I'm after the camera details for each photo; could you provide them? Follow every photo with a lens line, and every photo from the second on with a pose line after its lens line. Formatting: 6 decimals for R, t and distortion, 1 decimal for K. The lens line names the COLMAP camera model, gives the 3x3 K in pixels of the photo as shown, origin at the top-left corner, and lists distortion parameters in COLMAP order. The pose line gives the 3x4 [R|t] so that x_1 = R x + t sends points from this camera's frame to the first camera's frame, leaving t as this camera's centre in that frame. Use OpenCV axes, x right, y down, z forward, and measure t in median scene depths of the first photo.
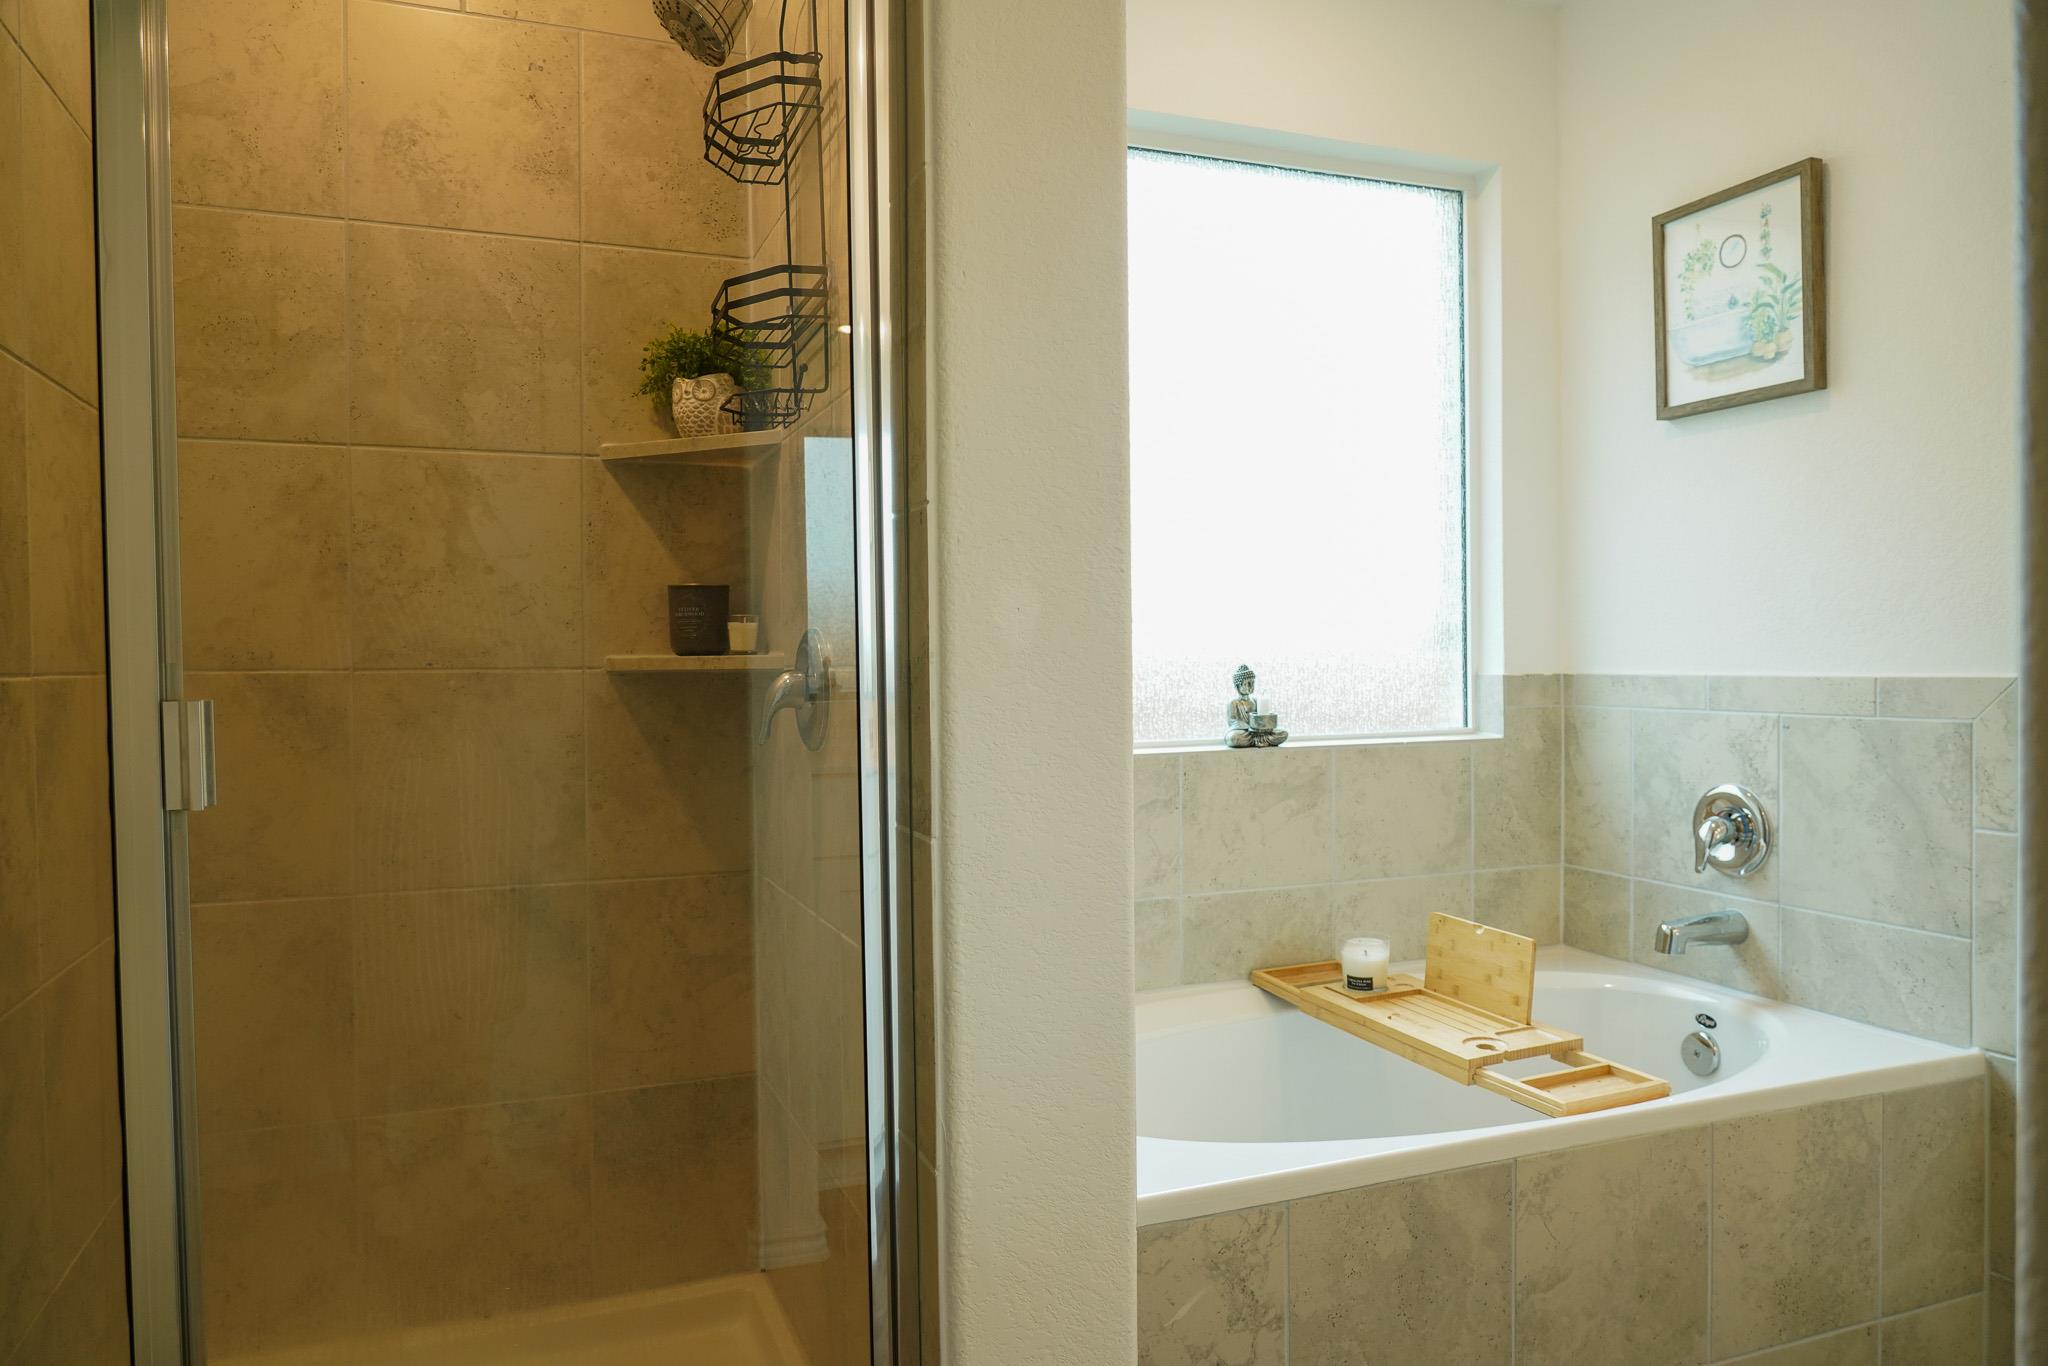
lens RADIAL K [[1331.2, 0, 1018.1], [0, 1331.2, 687.7], [0, 0, 1]] dist [-0.041833, 0.023072]
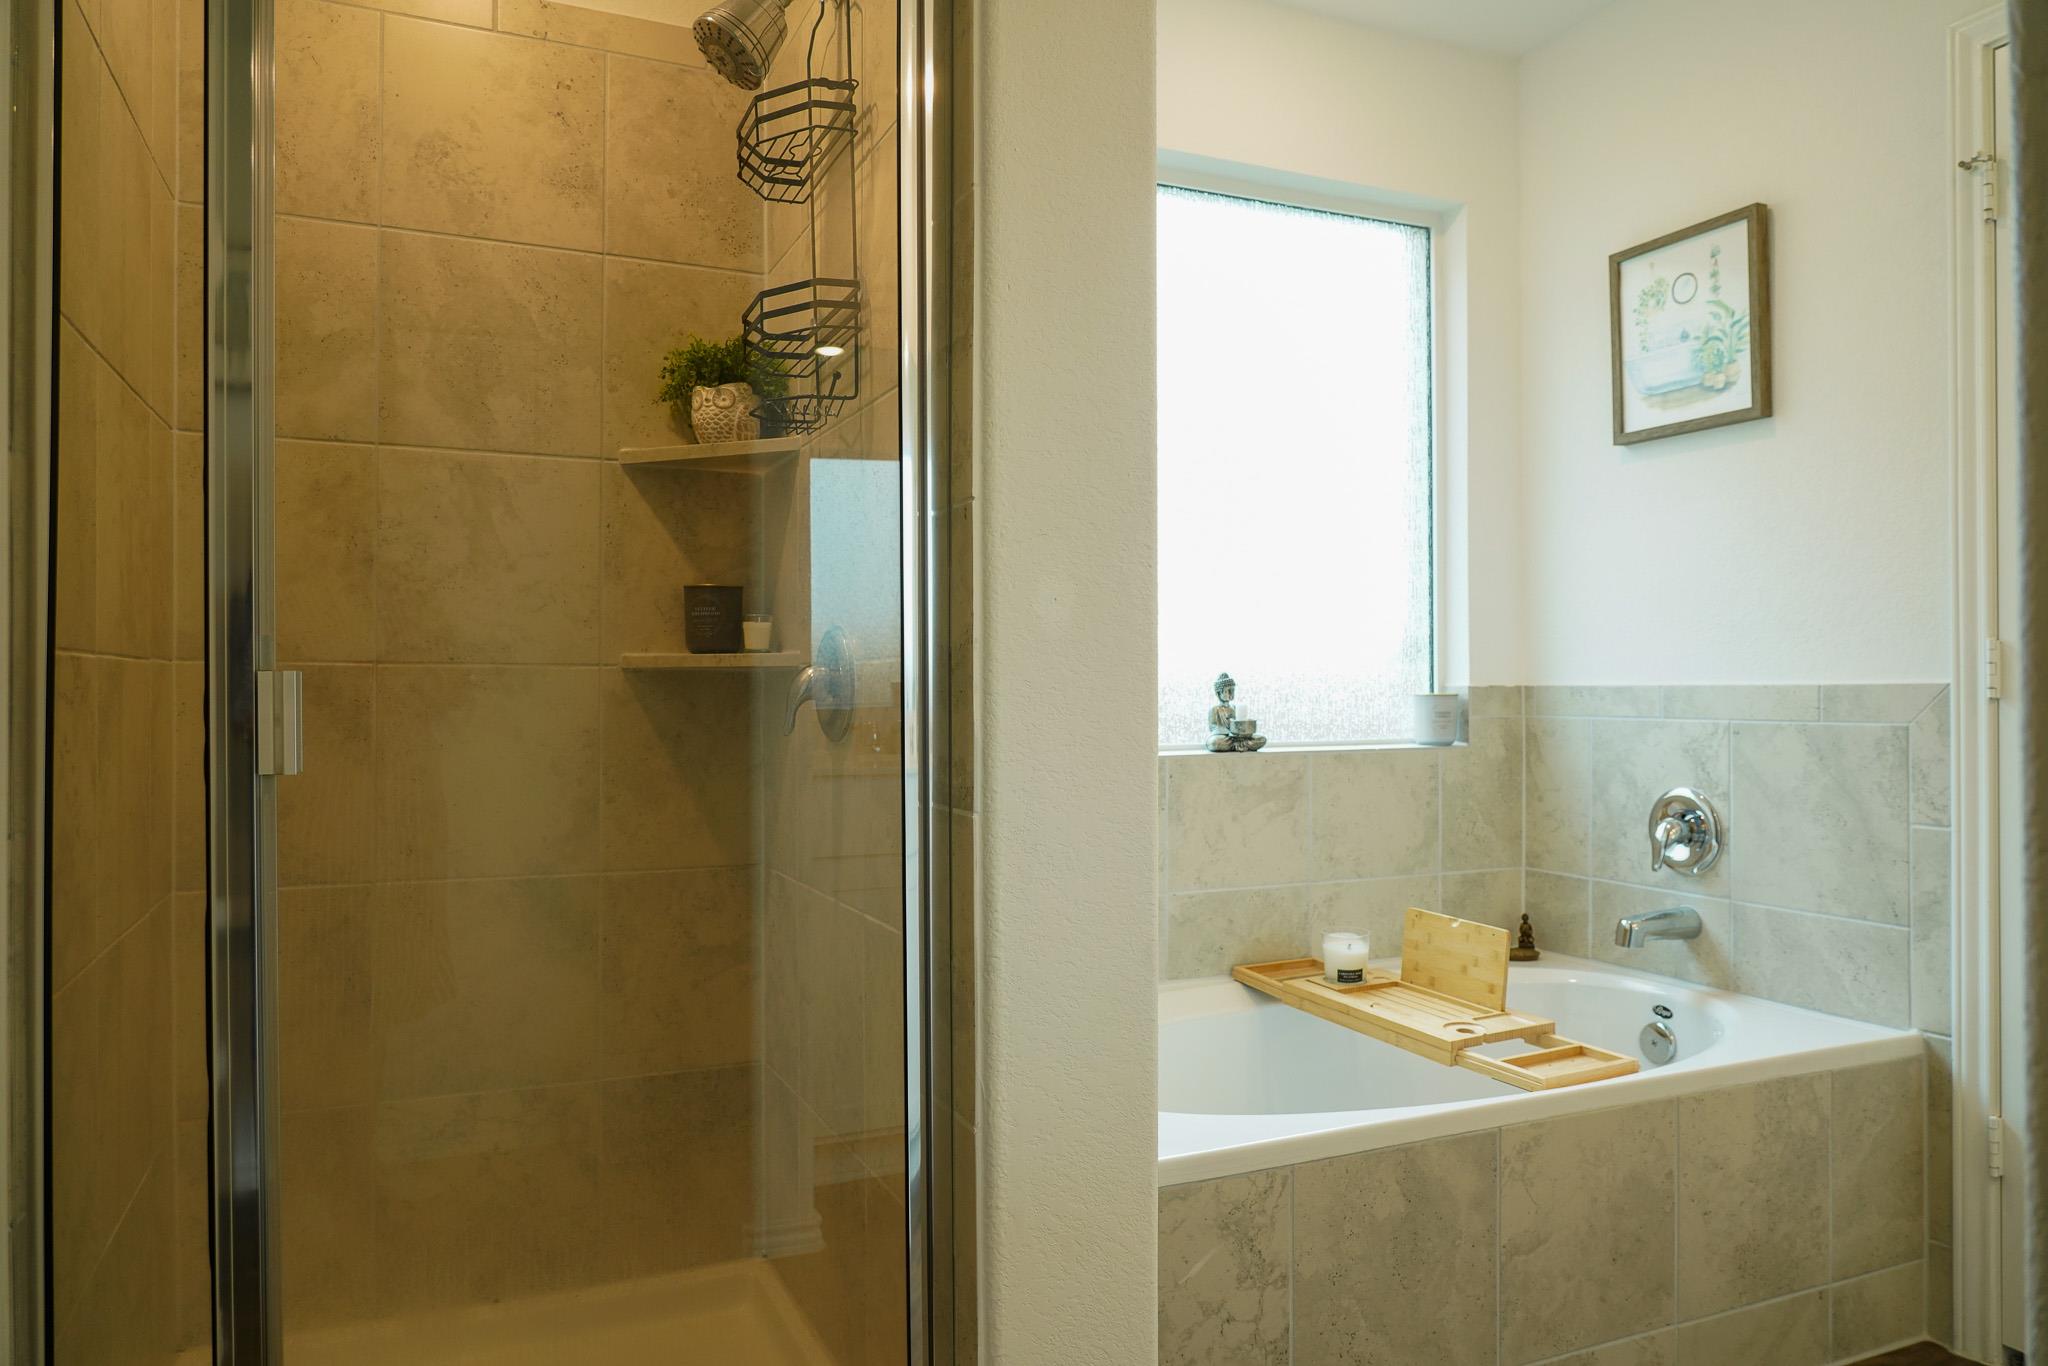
lens RADIAL K [[1331.3, 0, 1017.9], [0, 1331.3, 685.5], [0, 0, 1]] dist [-0.042580, 0.025713]
pose [[0.998932, 0.008324, 0.045441, -0.046900], [-0.007245, 0.999689, -0.023873, 0.021838], [-0.045625, 0.023518, 0.998682, -0.040202]]
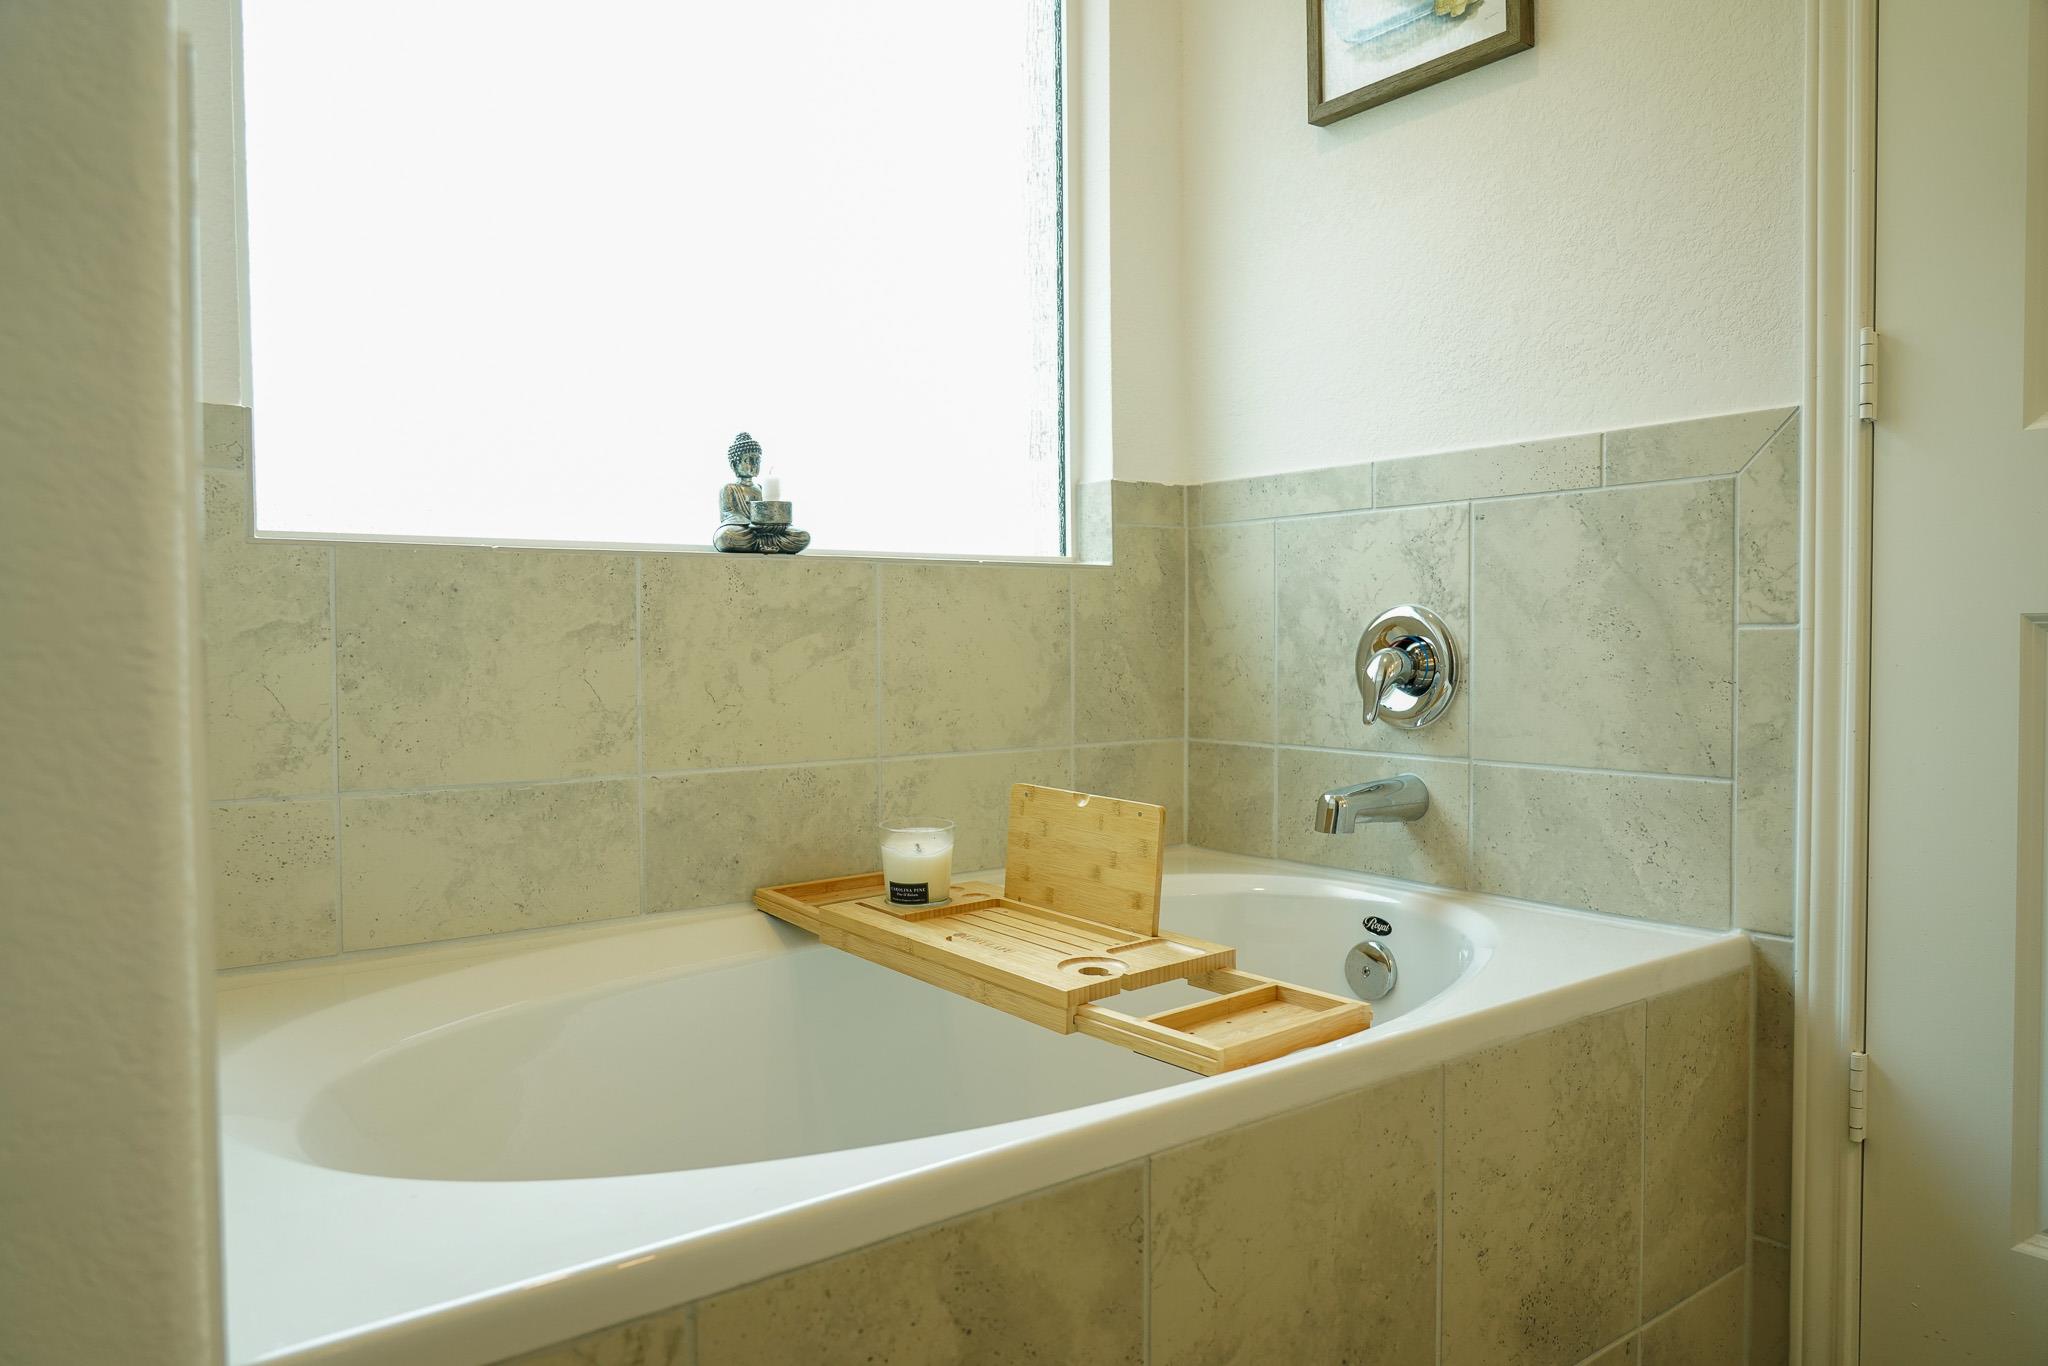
lens RADIAL K [[1342.4, 0, 1005.9], [0, 1342.4, 681.6], [0, 0, 1]] dist [-0.052932, 0.050716]
pose [[0.961172, -0.004627, 0.275911, 0.126638], [0.001668, 0.999939, 0.010958, 0.115575], [-0.275945, -0.010072, 0.961121, 0.365229]]
